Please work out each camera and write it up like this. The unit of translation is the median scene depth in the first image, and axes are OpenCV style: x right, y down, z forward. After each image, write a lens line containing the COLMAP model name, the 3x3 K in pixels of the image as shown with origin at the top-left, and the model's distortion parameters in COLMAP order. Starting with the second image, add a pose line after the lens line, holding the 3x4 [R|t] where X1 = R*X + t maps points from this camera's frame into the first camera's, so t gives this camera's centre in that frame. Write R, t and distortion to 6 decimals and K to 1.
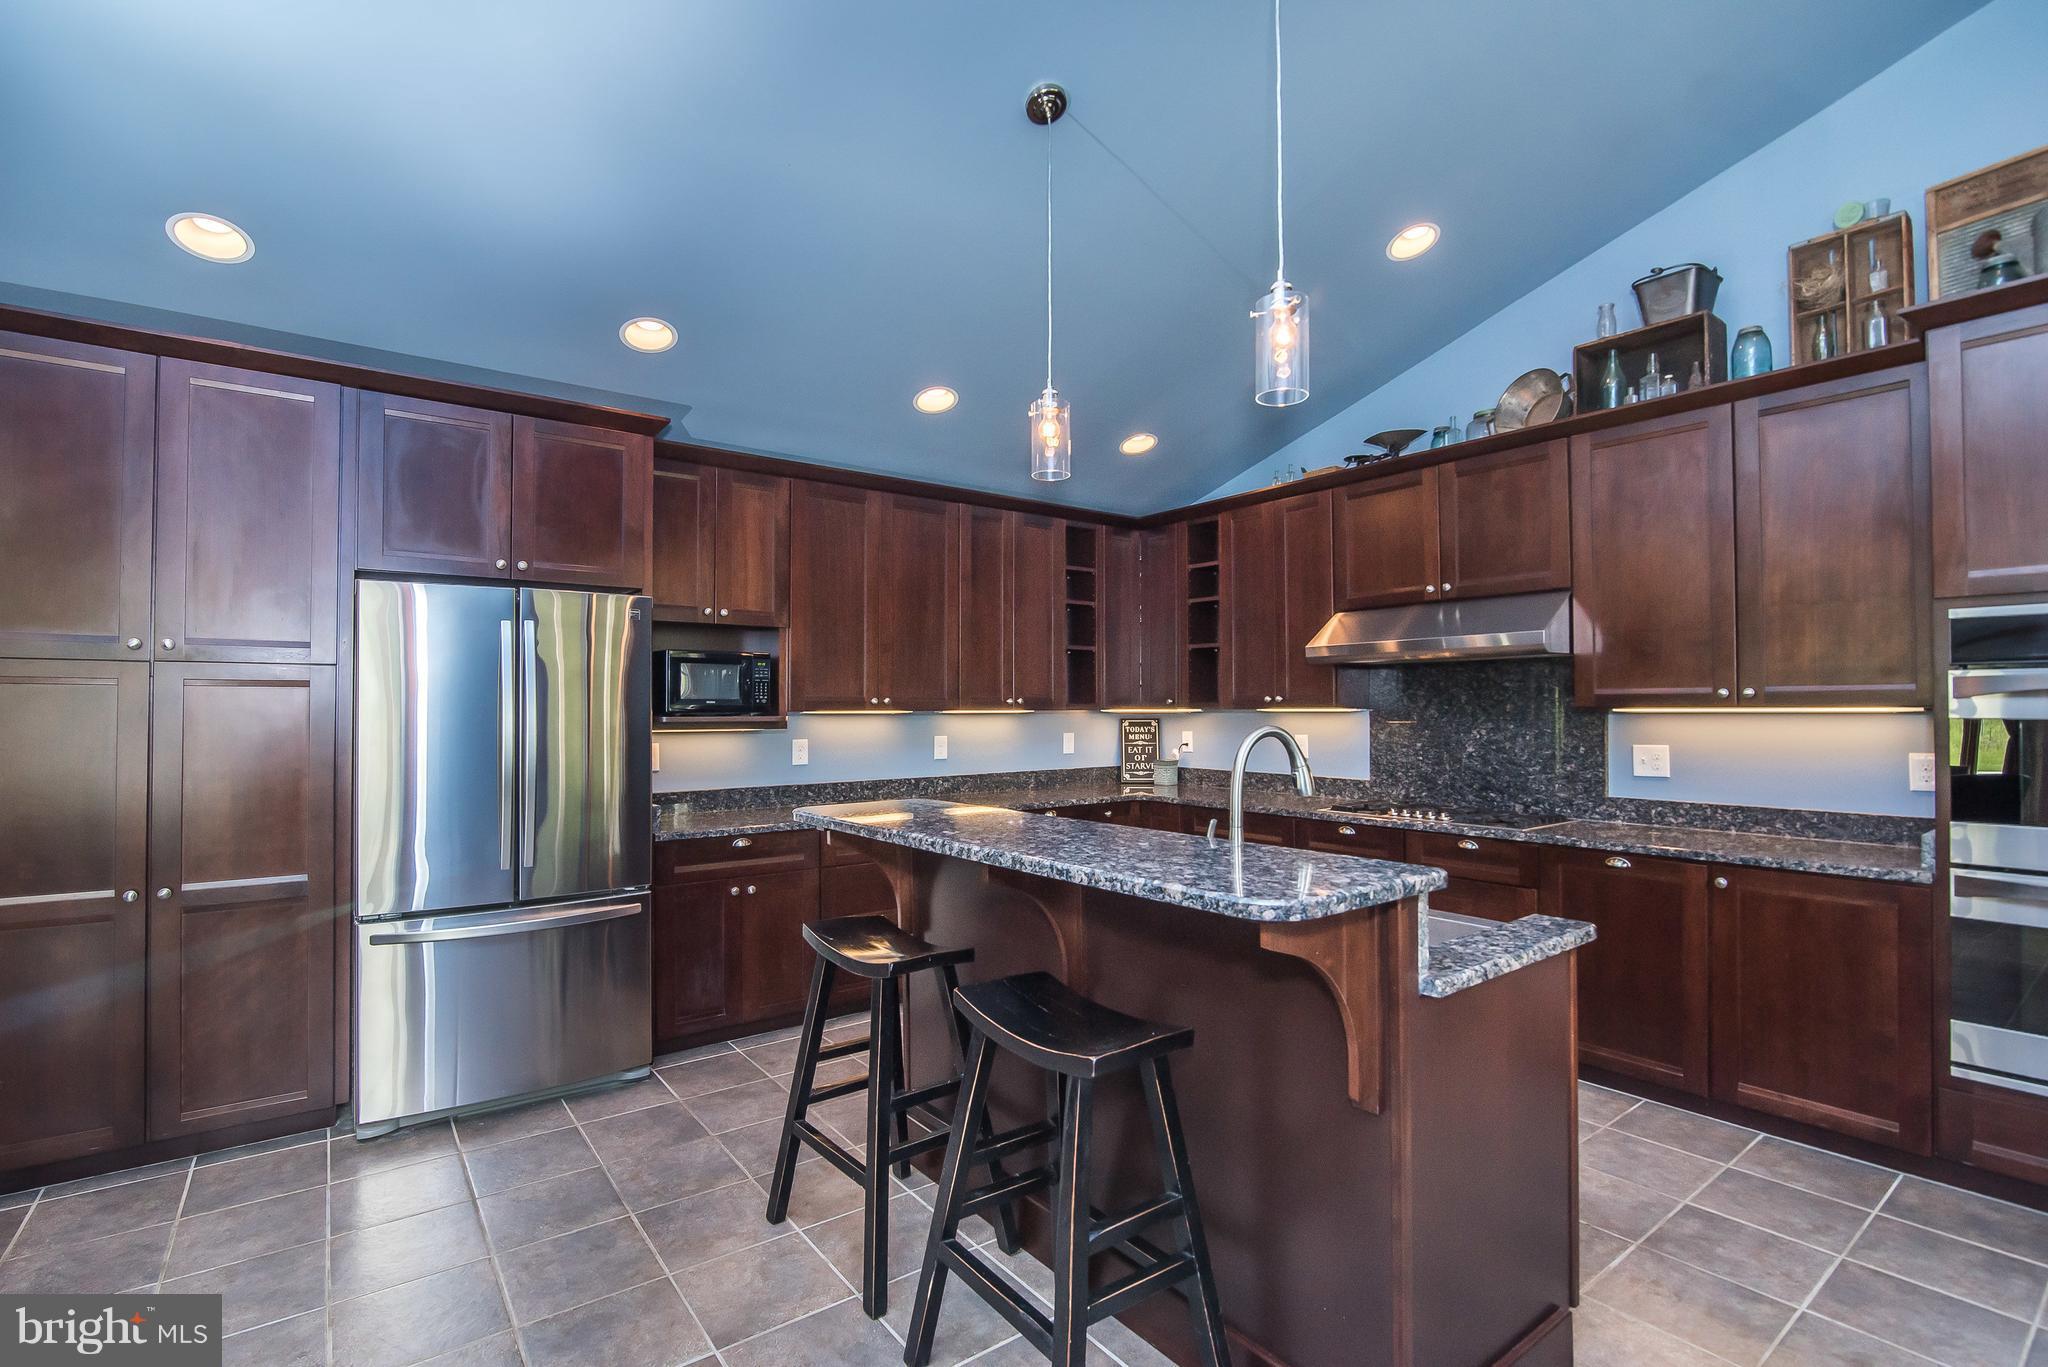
lens RADIAL K [[947.1, 0, 988.7], [0, 947.1, 700.1], [0, 0, 1]] dist [-0.021155, 0.002471]
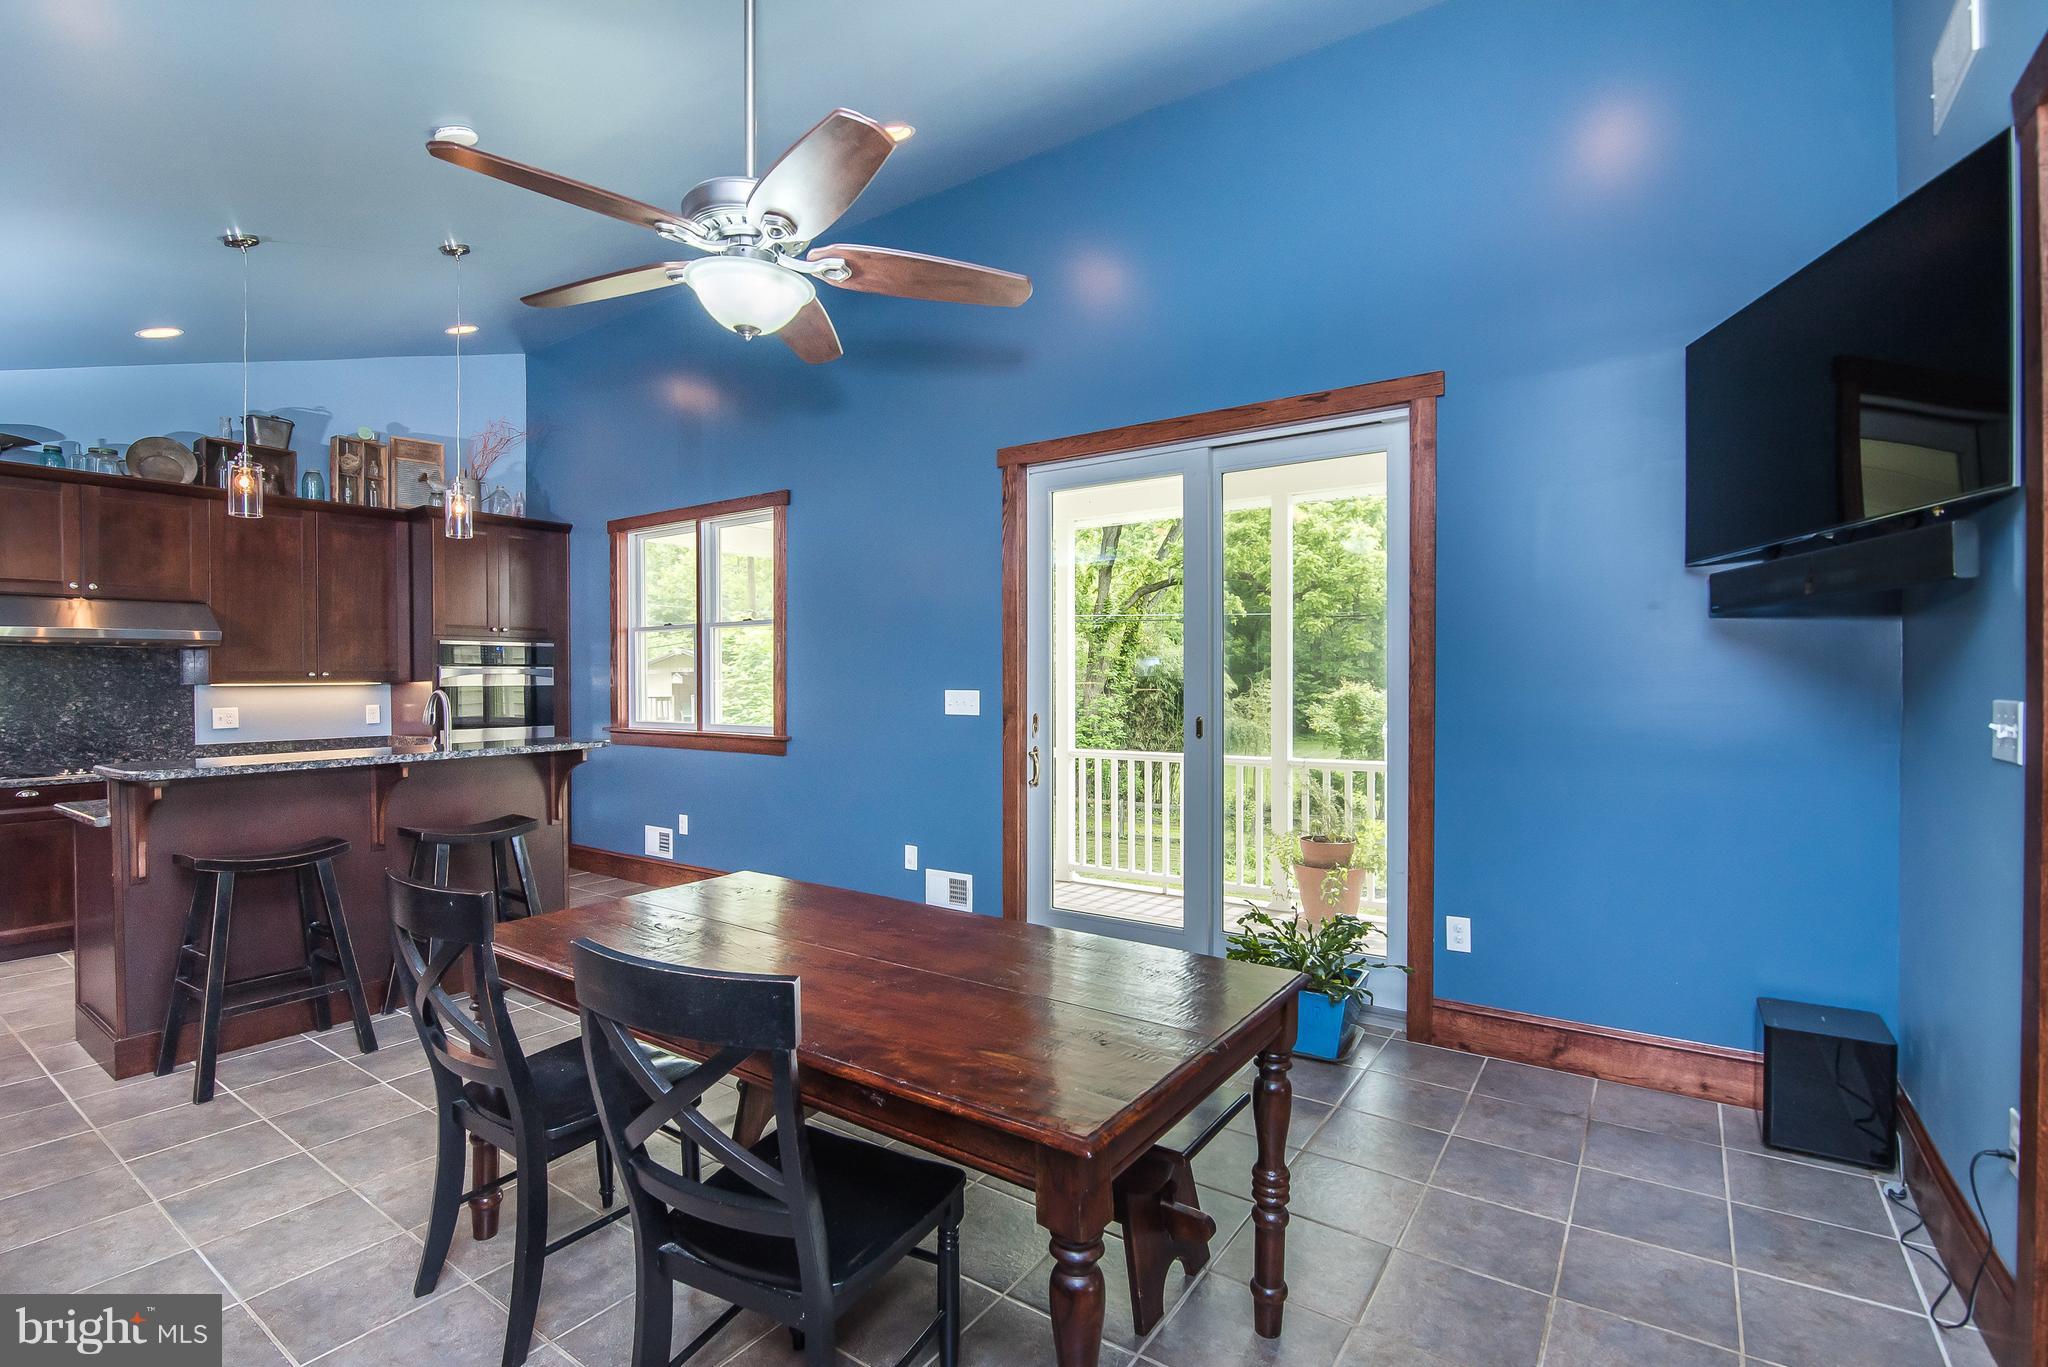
lens RADIAL K [[947.1, 0, 1017.9], [0, 947.1, 688.9], [0, 0, 1]] dist [-0.021155, 0.002471]
pose [[-0.317938, -0.006705, 0.948088, -1.230485], [-0.000538, 0.999976, 0.006891, 0.005920], [-0.948111, 0.001681, -0.317934, 0.272508]]
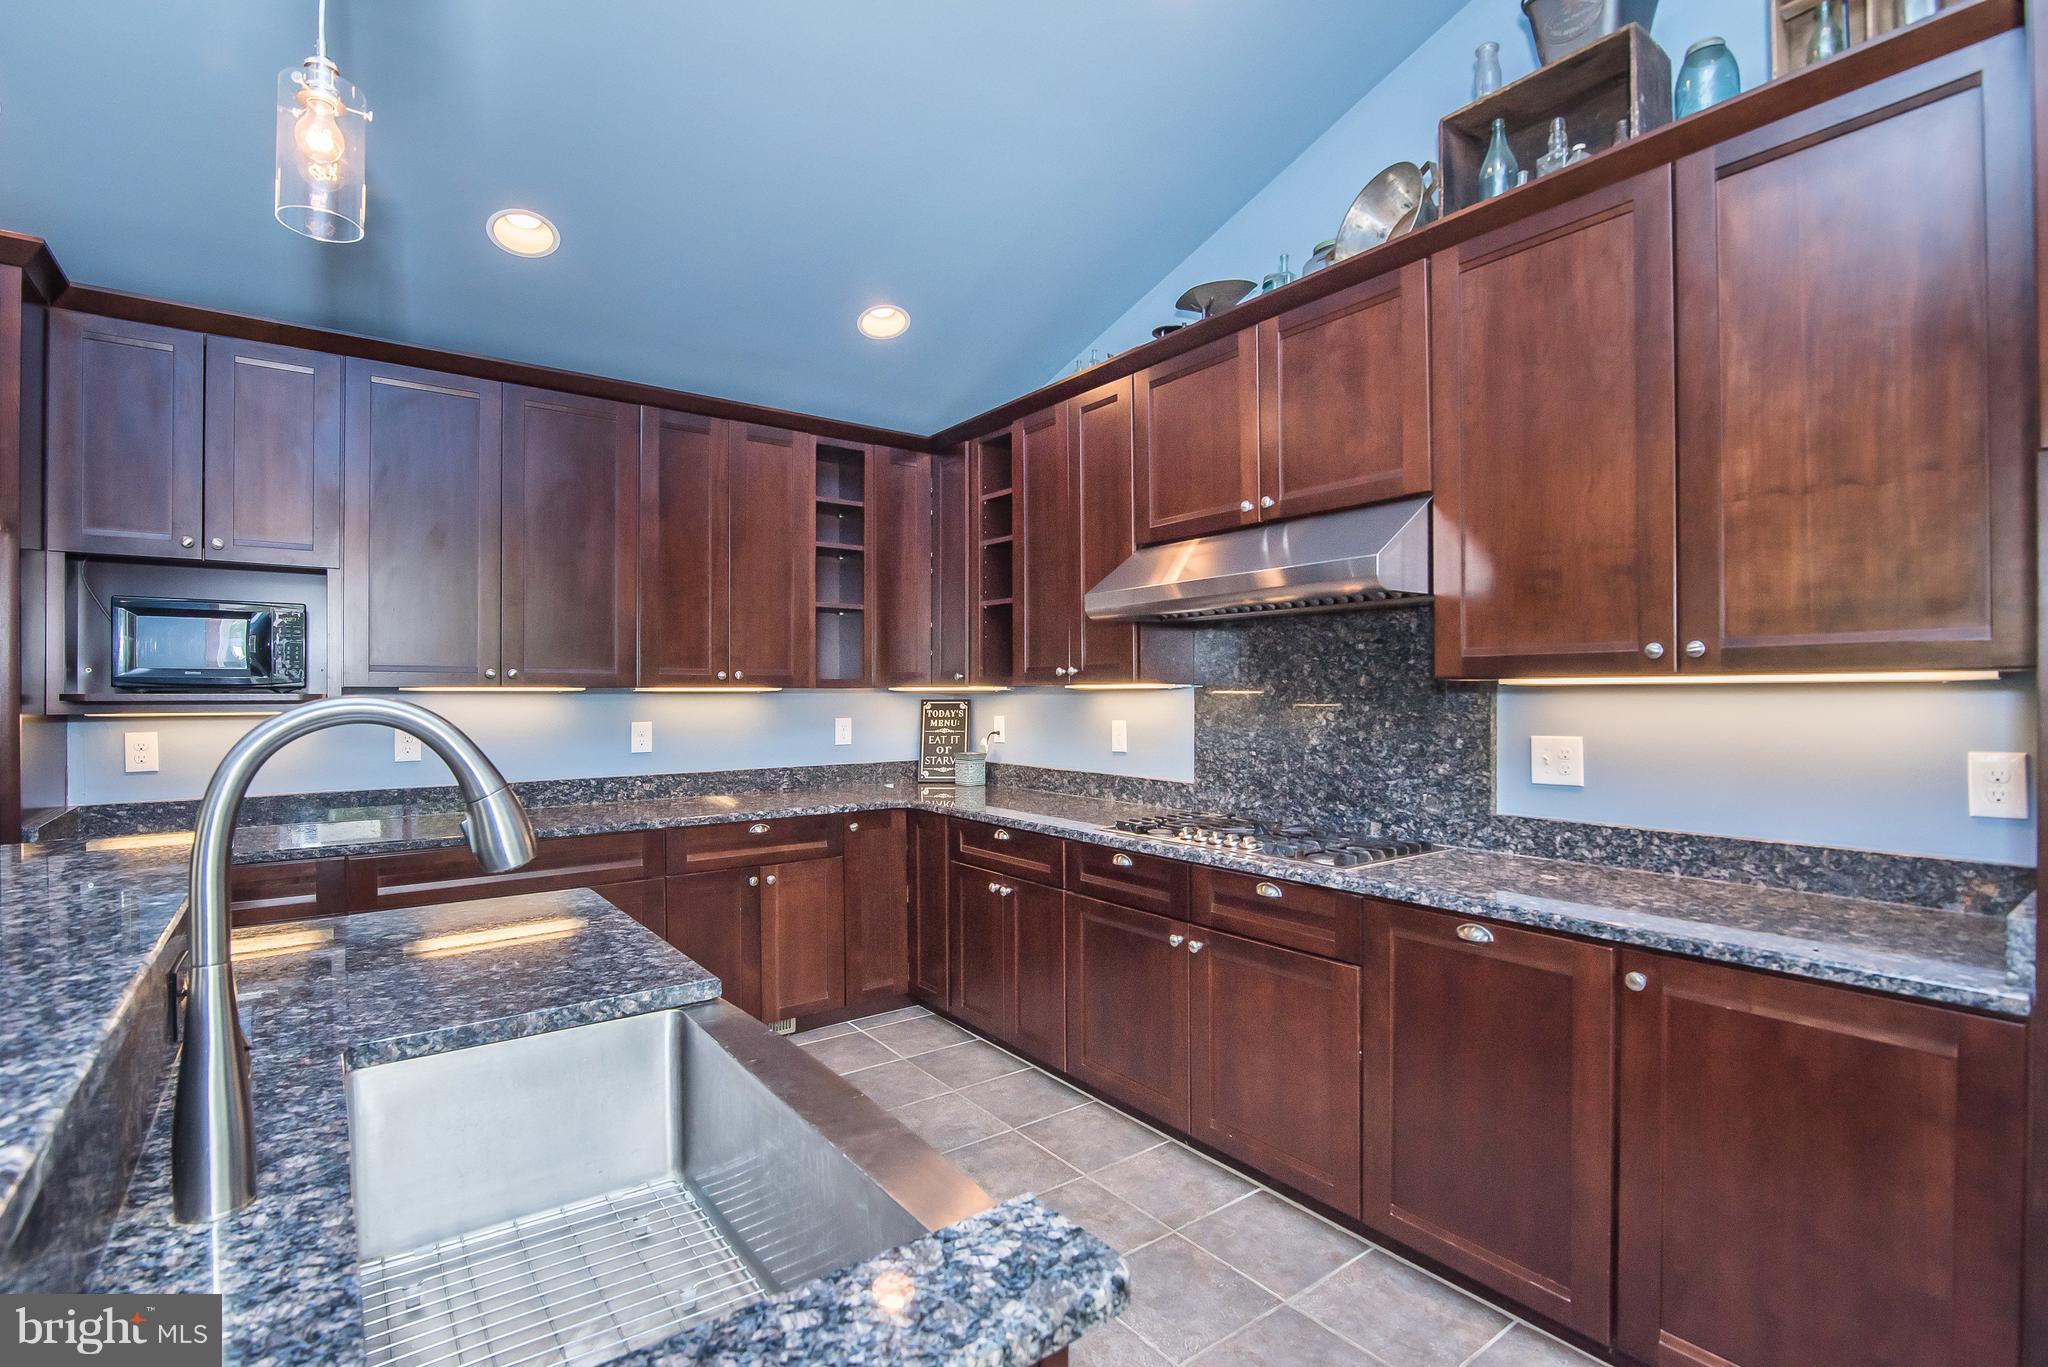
lens RADIAL K [[947.1, 0, 989.1], [0, 947.1, 701.1], [0, 0, 1]] dist [-0.021155, 0.002471]
pose [[0.999990, -0.000325, -0.004453, 0.336607], [0.000395, 0.999874, 0.015855, 0.014158], [0.004448, -0.015856, 0.999864, 0.370157]]
